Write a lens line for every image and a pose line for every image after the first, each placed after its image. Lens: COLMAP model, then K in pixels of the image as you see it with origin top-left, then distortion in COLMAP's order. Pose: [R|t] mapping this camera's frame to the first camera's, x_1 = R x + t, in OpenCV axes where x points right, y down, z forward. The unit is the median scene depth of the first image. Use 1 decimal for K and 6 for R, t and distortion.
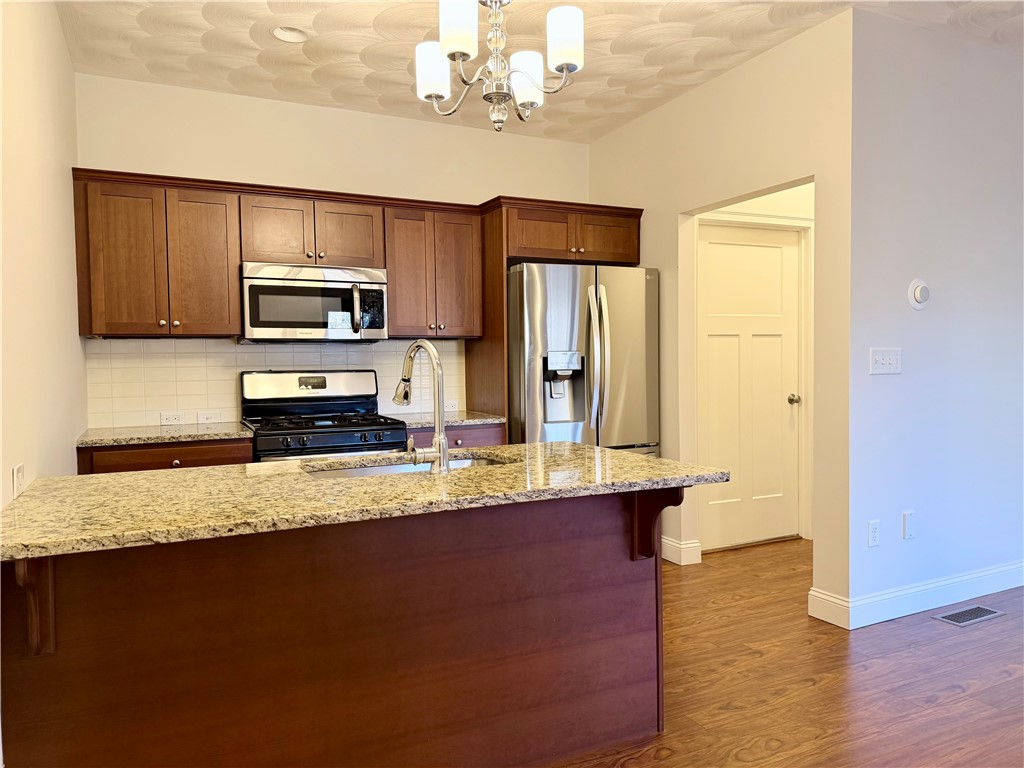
lens RADIAL K [[728.4, 0, 512.0], [0, 728.4, 384.0], [0, 0, 1]] dist [0.002474, -0.000200]
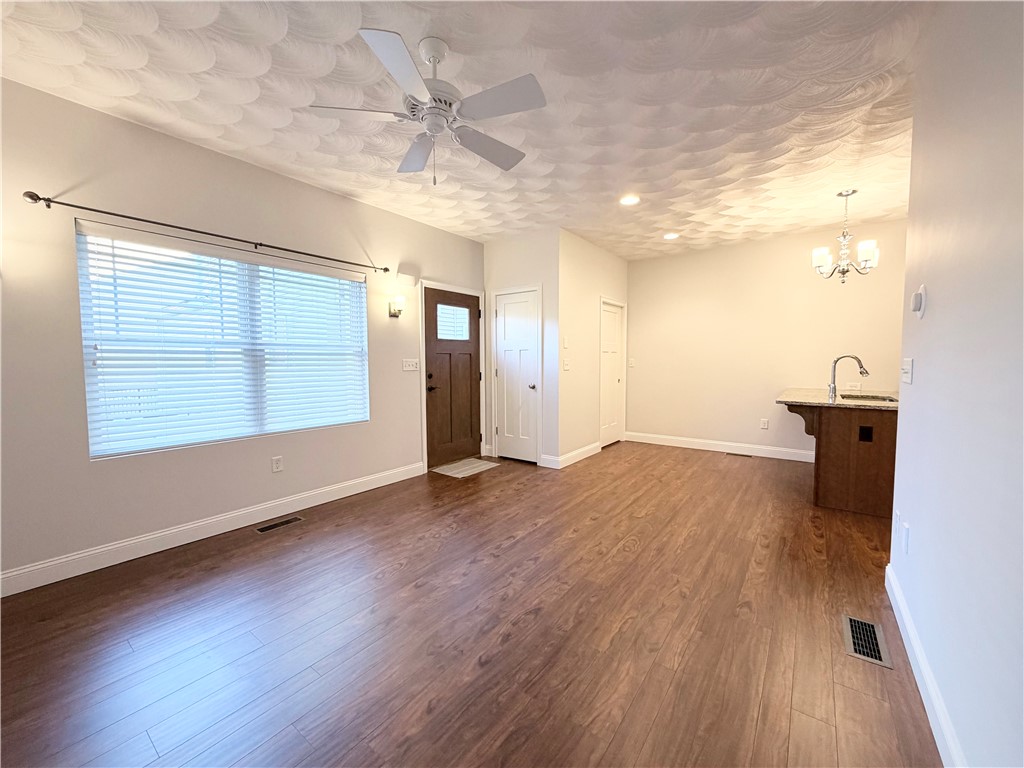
lens RADIAL K [[407.8, 0, 510.2], [0, 407.8, 384.0], [0, 0, 1]] dist [0.000885, -0.000033]
pose [[-0.887717, 0.044078, -0.458274, 1.161099], [-0.000118, 0.995385, 0.095966, -0.062390], [0.460389, 0.085245, -0.883615, 1.118298]]
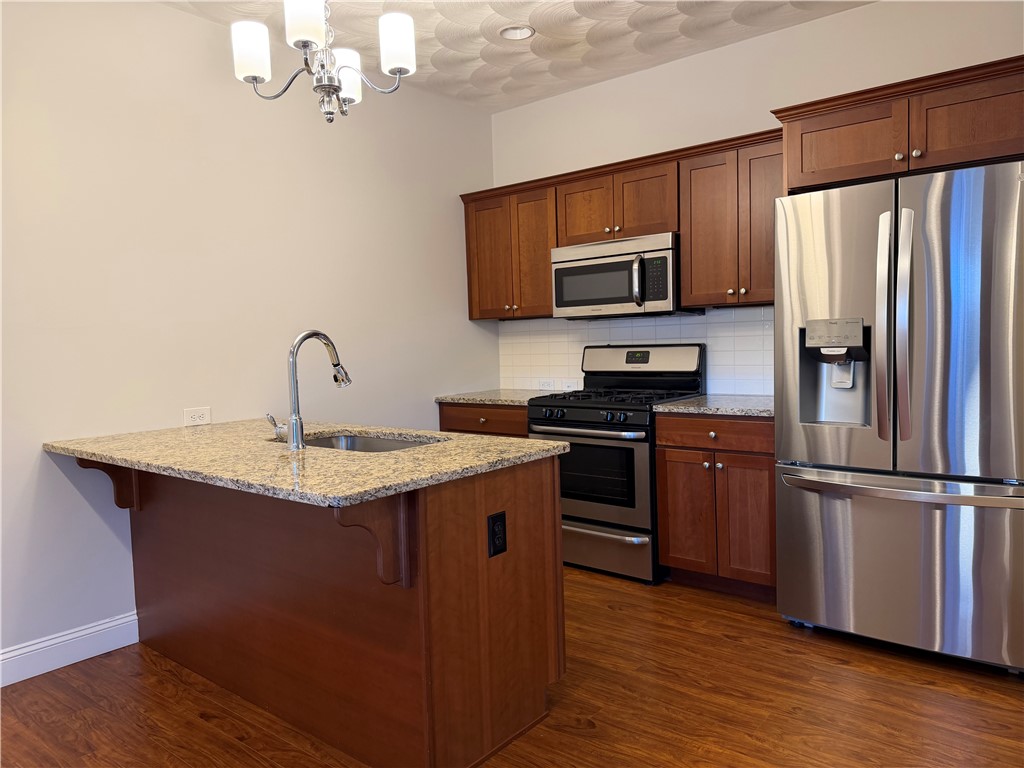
lens RADIAL K [[720.2, 0, 511.4], [0, 720.2, 387.8], [0, 0, 1]] dist [0.076664, -0.083404]
pose [[0.416868, 0.060678, -0.906939, 0.617029], [0.000920, 0.997741, 0.067176, -0.029544], [0.908966, -0.028838, 0.415871, 0.480004]]
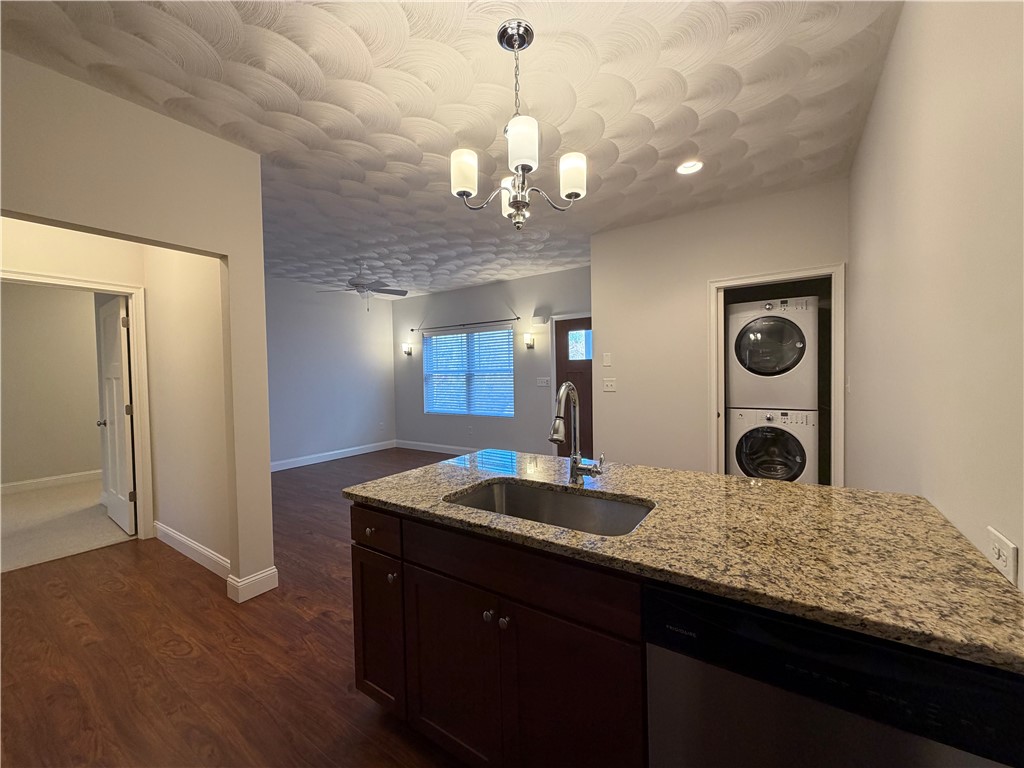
lens RADIAL K [[407.8, 0, 510.2], [0, 407.8, 384.0], [0, 0, 1]] dist [0.000885, -0.000033]
pose [[-0.498022, 0.000444, 0.867164, -0.400367], [0.054640, 0.998029, 0.030869, -0.052133], [-0.865441, 0.062755, -0.497065, 0.845655]]
